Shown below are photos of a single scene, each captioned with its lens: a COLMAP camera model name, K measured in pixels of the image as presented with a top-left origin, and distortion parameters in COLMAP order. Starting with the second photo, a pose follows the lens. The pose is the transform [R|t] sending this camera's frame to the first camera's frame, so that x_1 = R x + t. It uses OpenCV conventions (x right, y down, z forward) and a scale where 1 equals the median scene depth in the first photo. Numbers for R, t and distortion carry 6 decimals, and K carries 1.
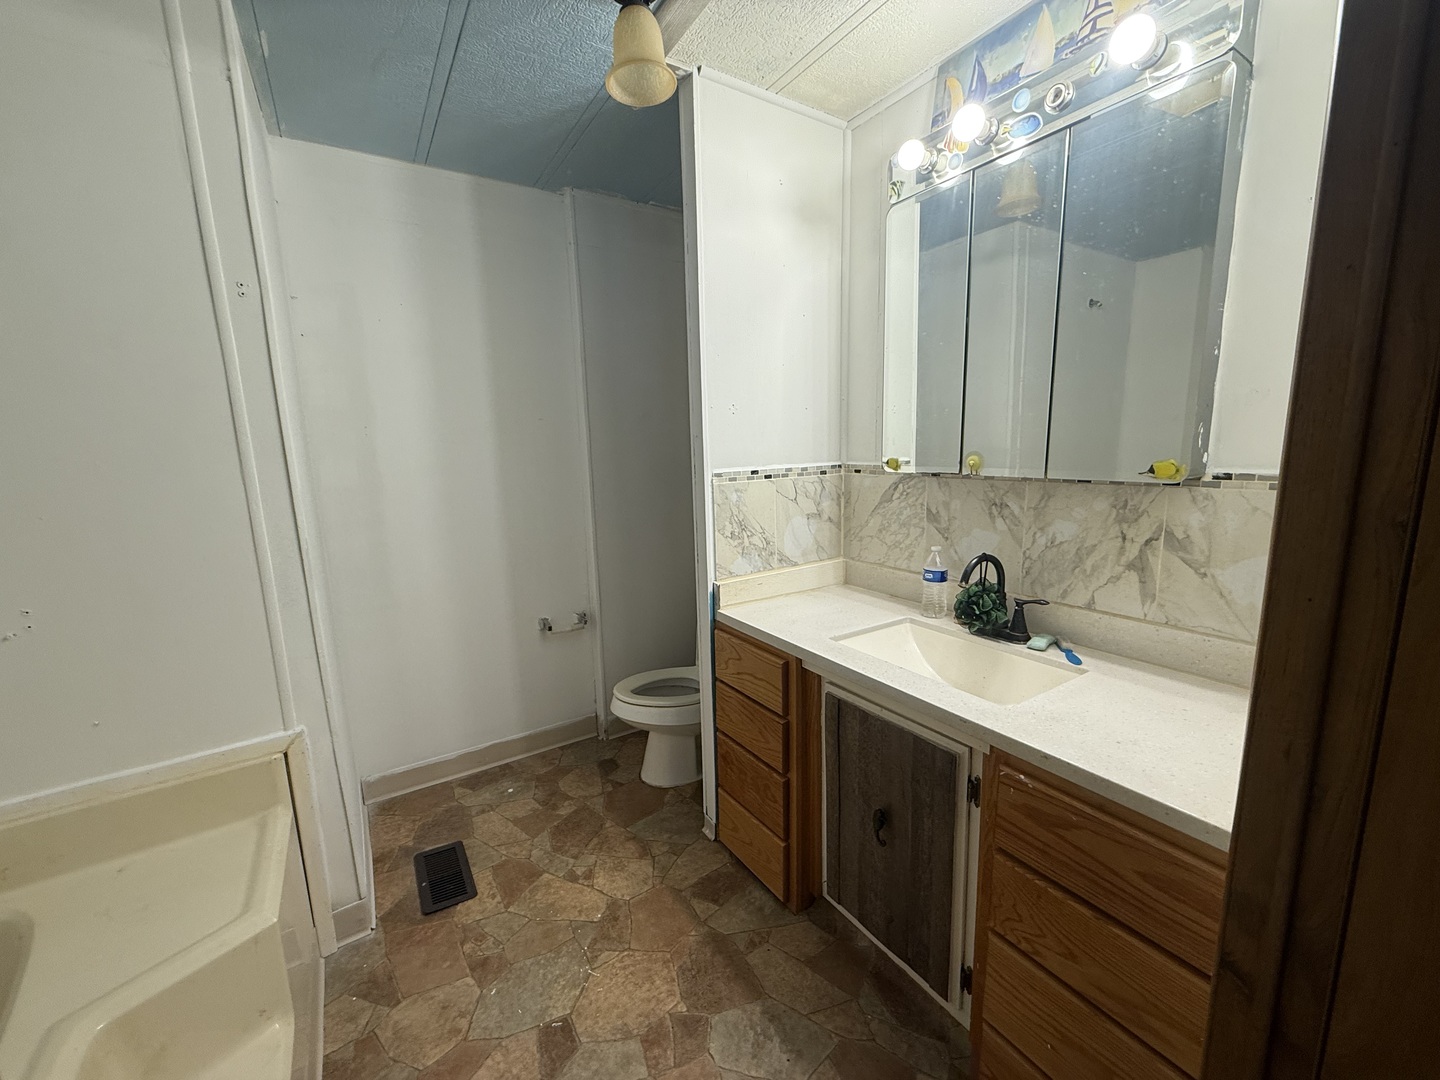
lens RADIAL K [[573.5, 0, 715.6], [0, 573.5, 541.2], [0, 0, 1]] dist [0.000108, -0.000098]
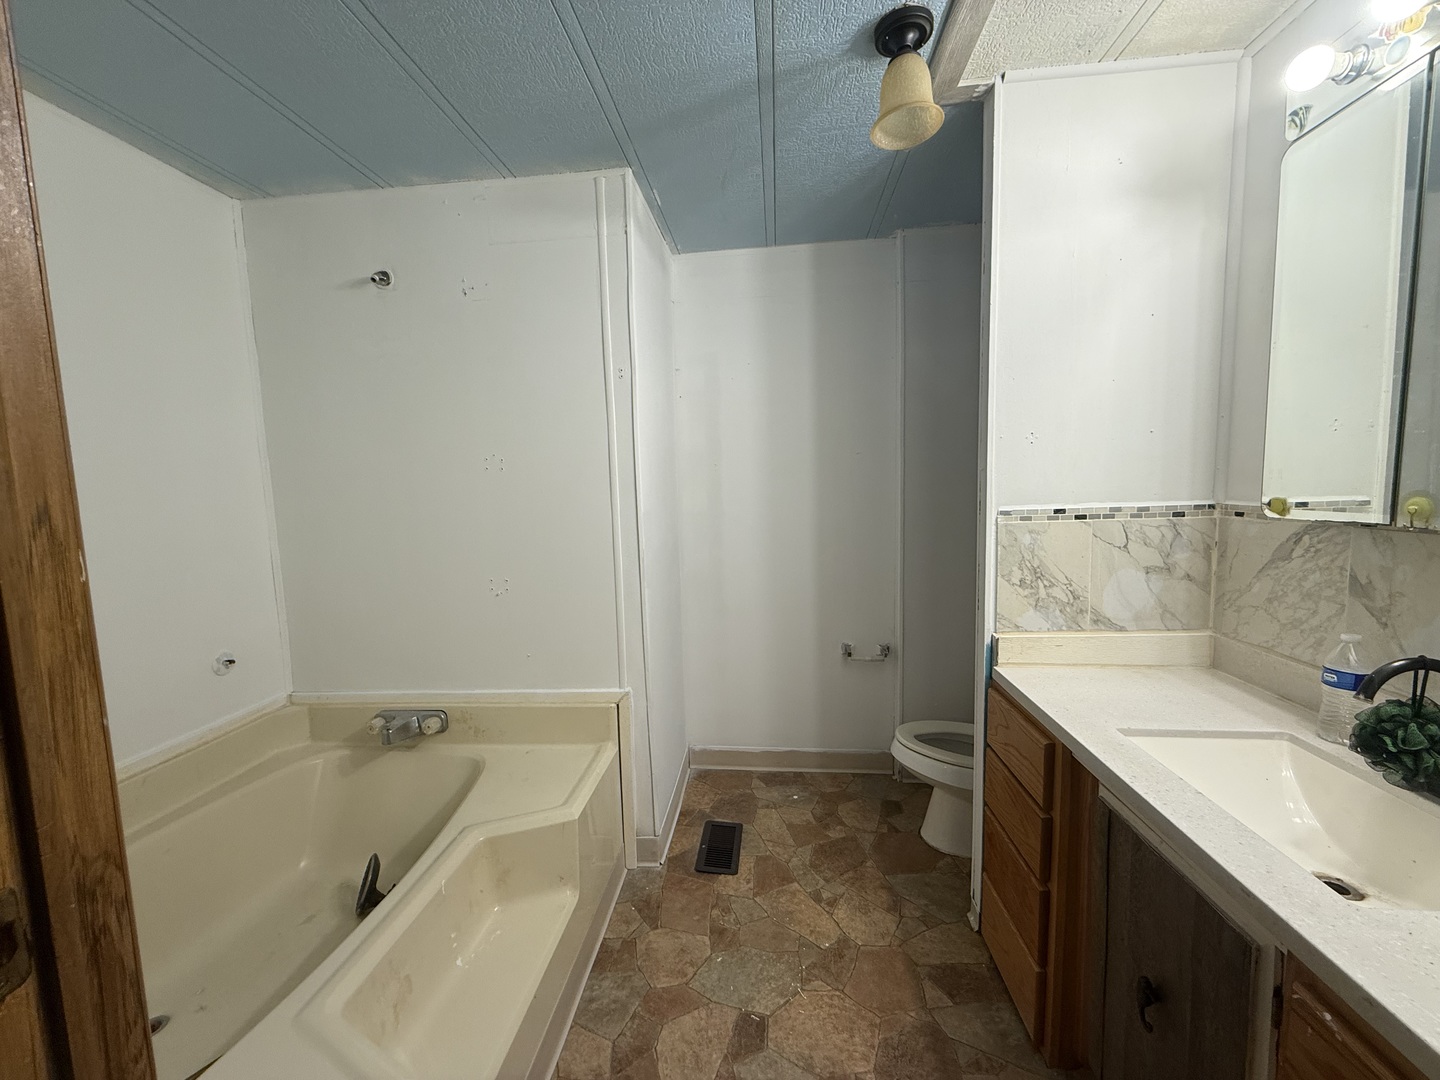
lens RADIAL K [[573.5, 0, 715.6], [0, 573.5, 541.2], [0, 0, 1]] dist [0.000108, -0.000098]
pose [[0.781120, 0.065802, -0.620903, 0.205330], [-0.096170, 0.995244, -0.015512, -0.015664], [0.616930, 0.071829, 0.783734, 0.037354]]
